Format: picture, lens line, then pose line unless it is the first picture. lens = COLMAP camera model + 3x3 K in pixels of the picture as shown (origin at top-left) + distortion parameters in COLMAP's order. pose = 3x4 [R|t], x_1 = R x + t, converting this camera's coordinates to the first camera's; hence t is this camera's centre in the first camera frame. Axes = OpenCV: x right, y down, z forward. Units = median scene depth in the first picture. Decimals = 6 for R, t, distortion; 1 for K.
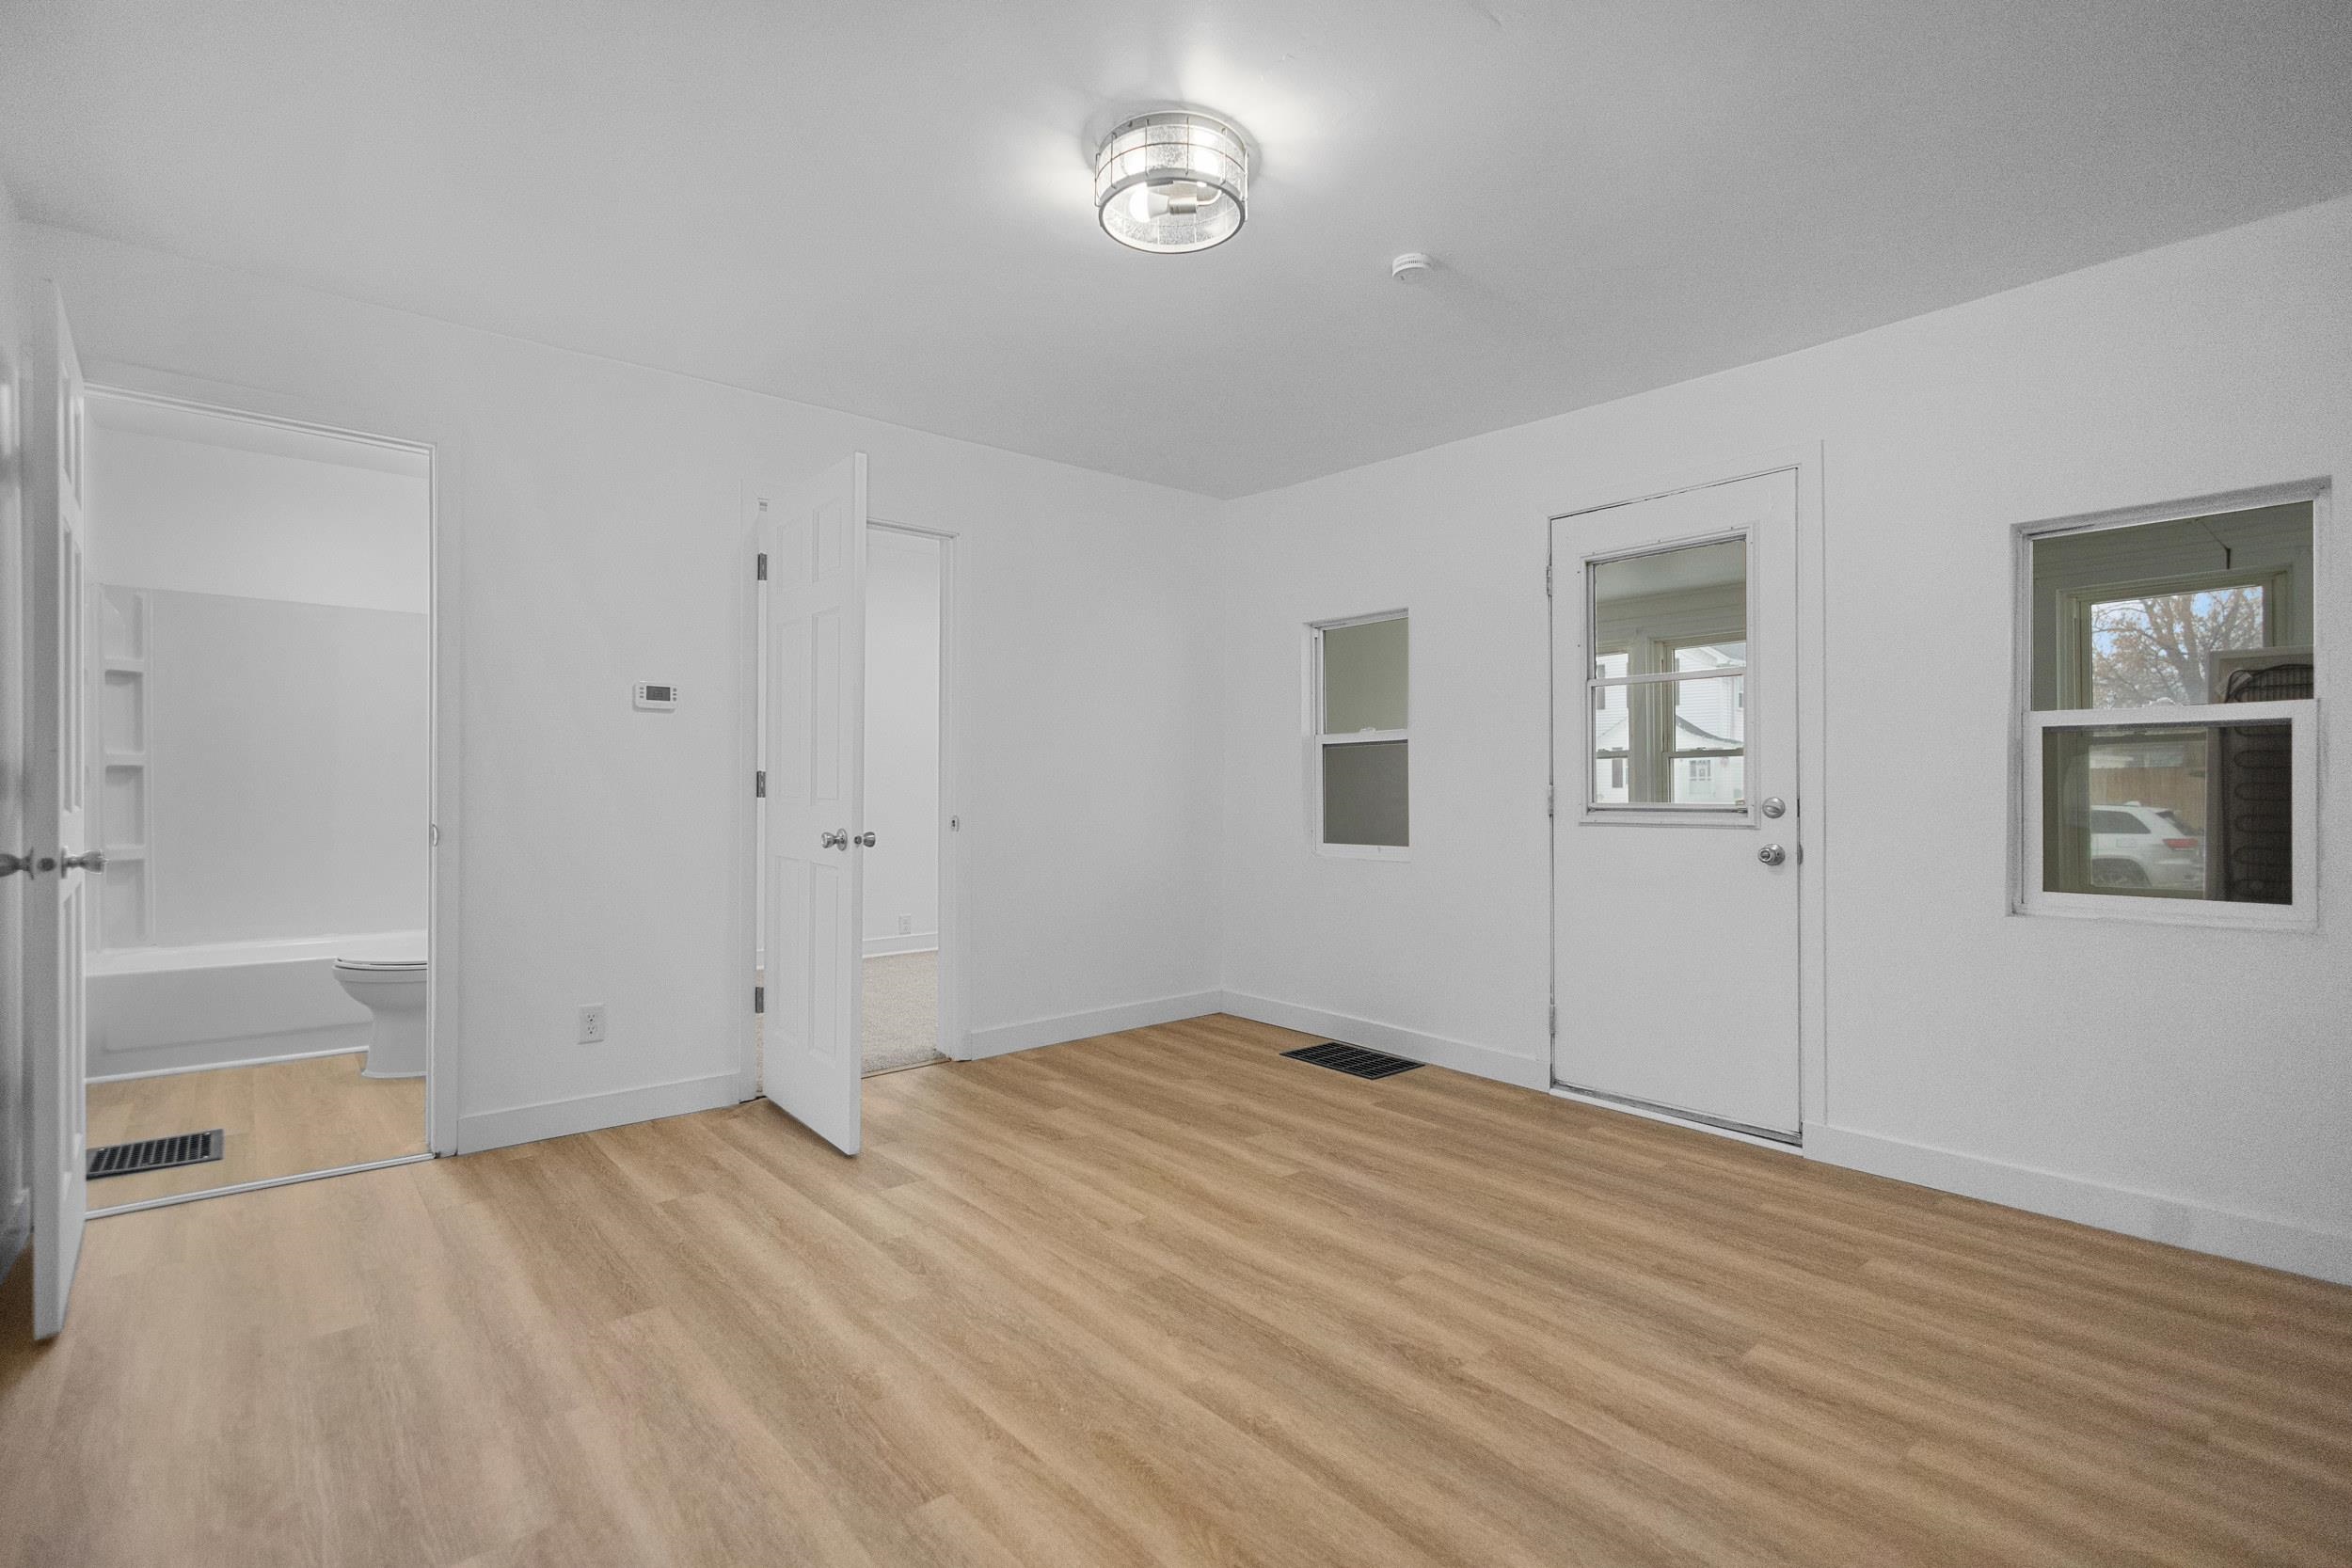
lens RADIAL K [[1096.0, 0, 1166.9], [0, 1096.0, 781.7], [0, 0, 1]] dist [-0.003114, -0.000465]
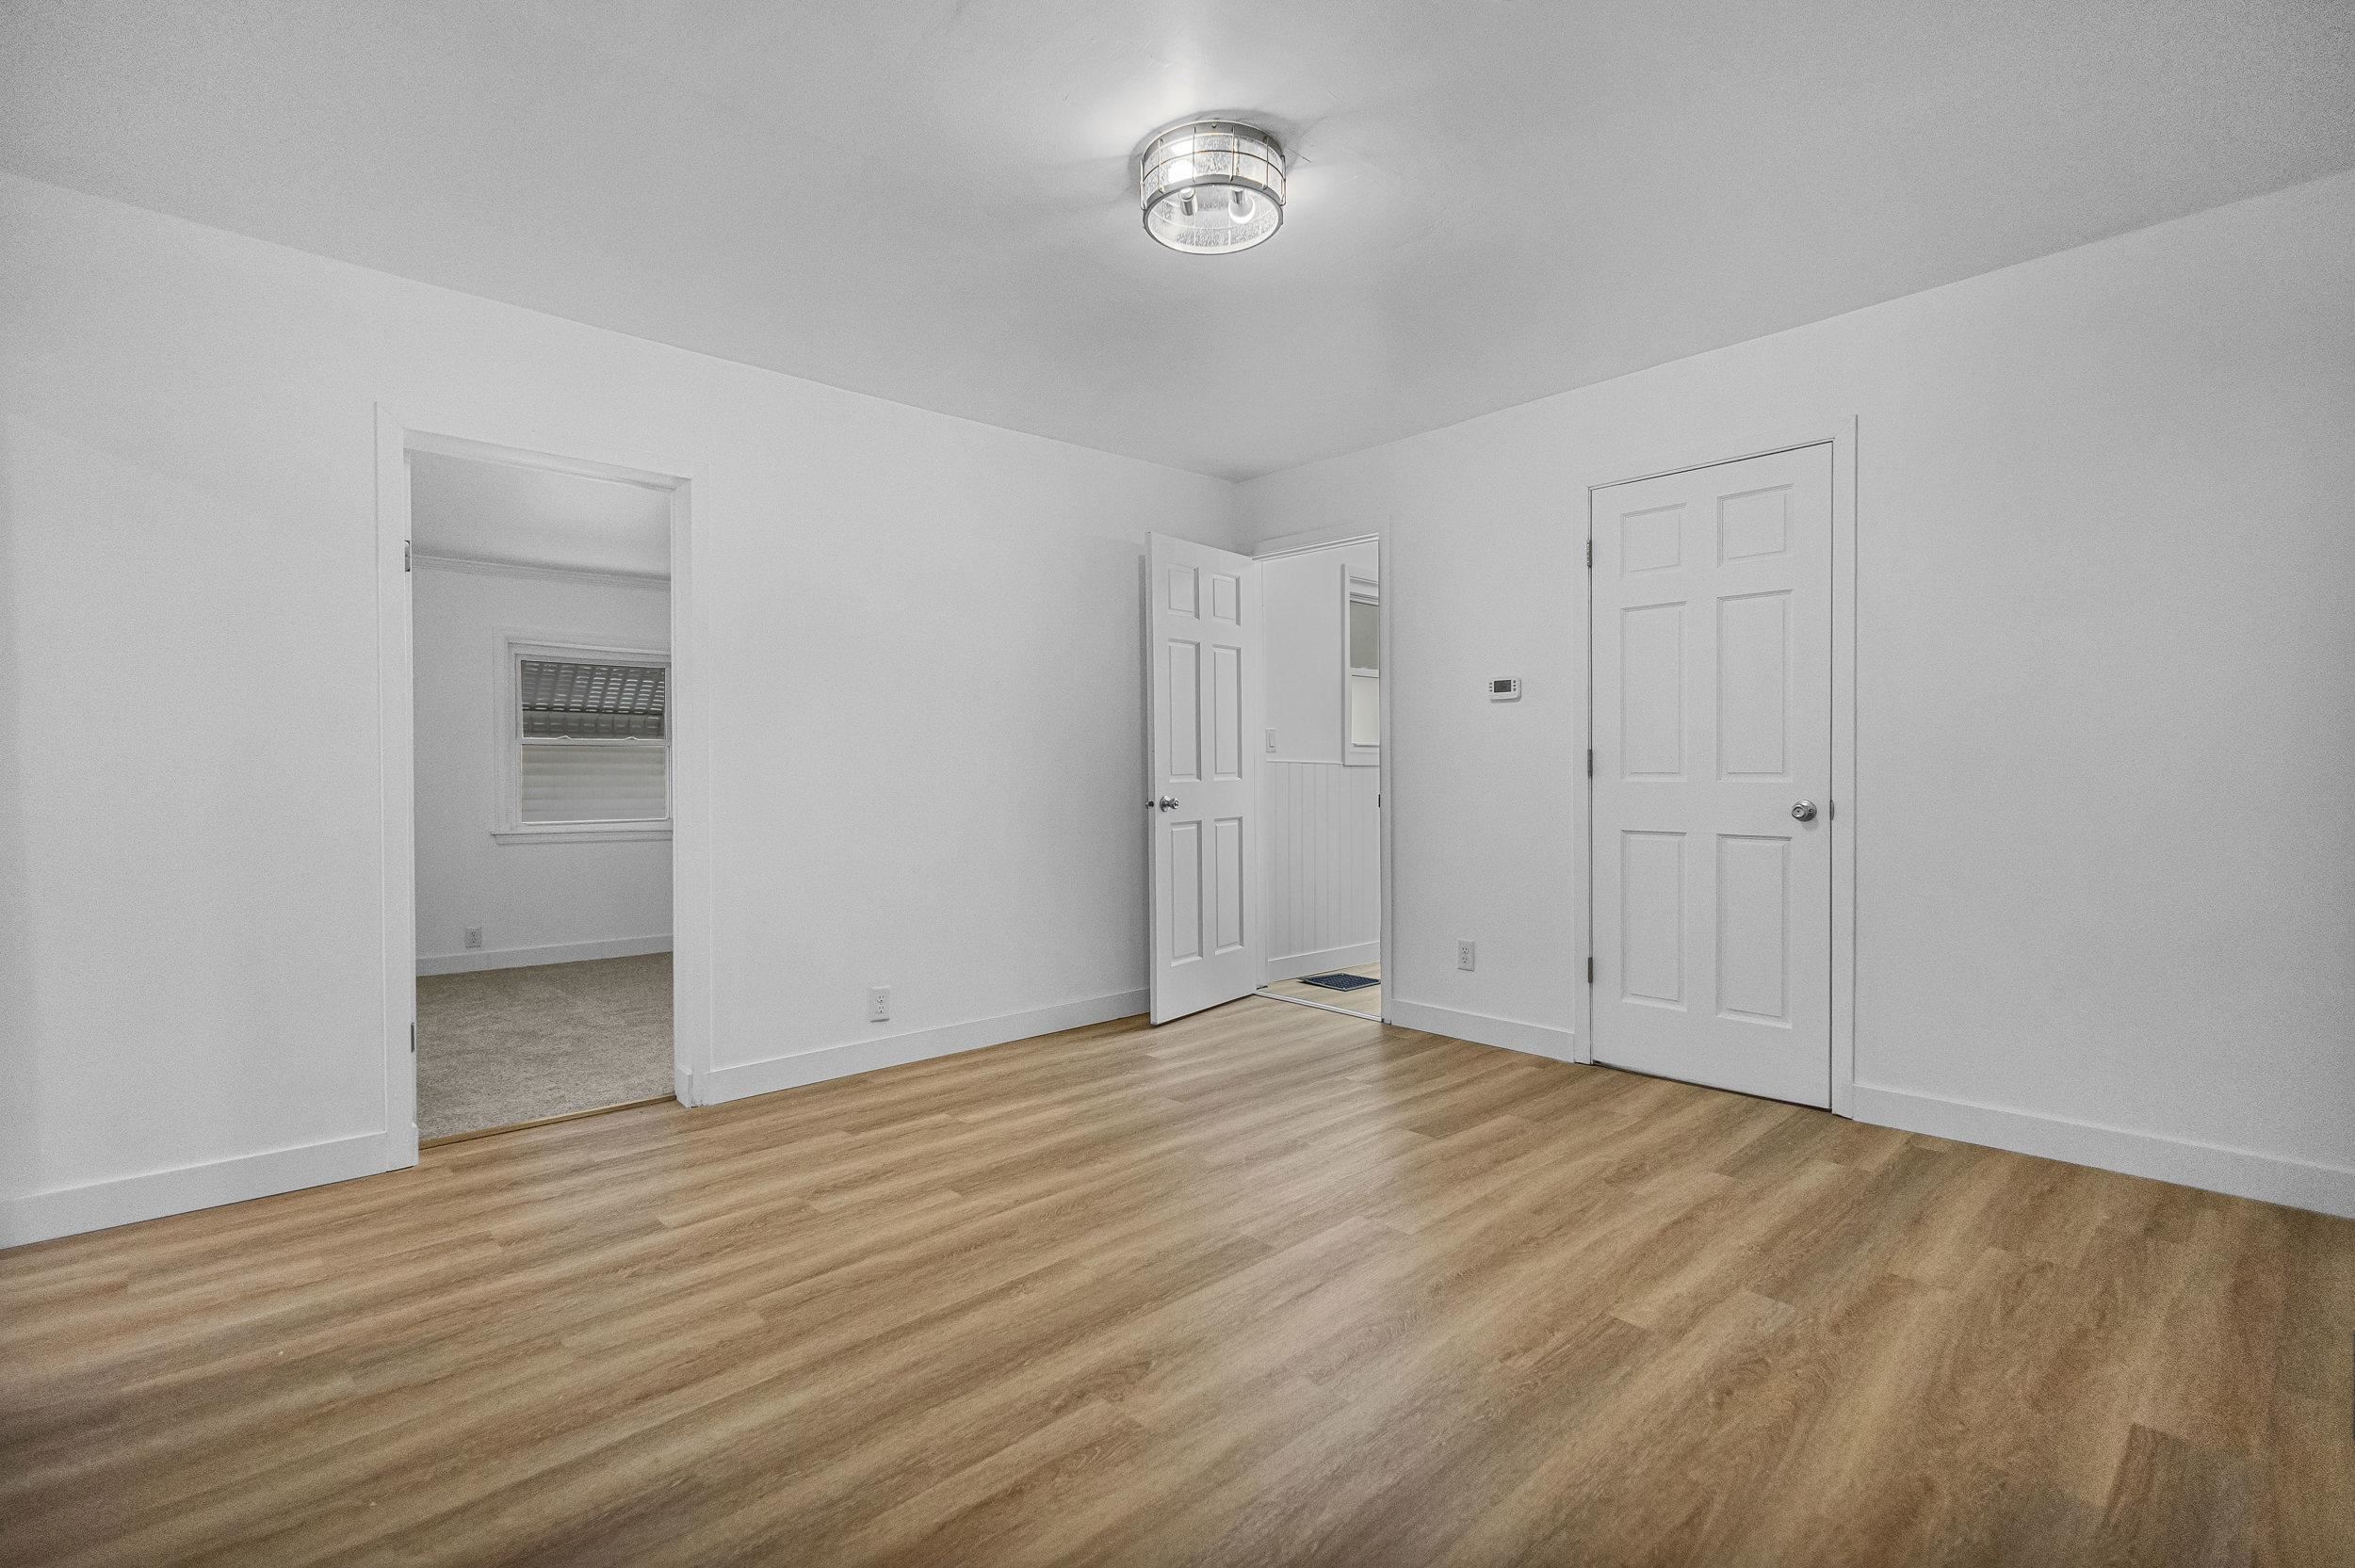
lens RADIAL K [[1097.3, 0, 1168.3], [0, 1097.3, 781.7], [0, 0, 1]] dist [-0.003114, -0.000465]
pose [[0.024861, 0.007208, -0.999665, 0.813161], [0.009639, 0.999926, 0.007449, 0.009944], [0.999644, -0.009821, 0.024789, 0.714408]]
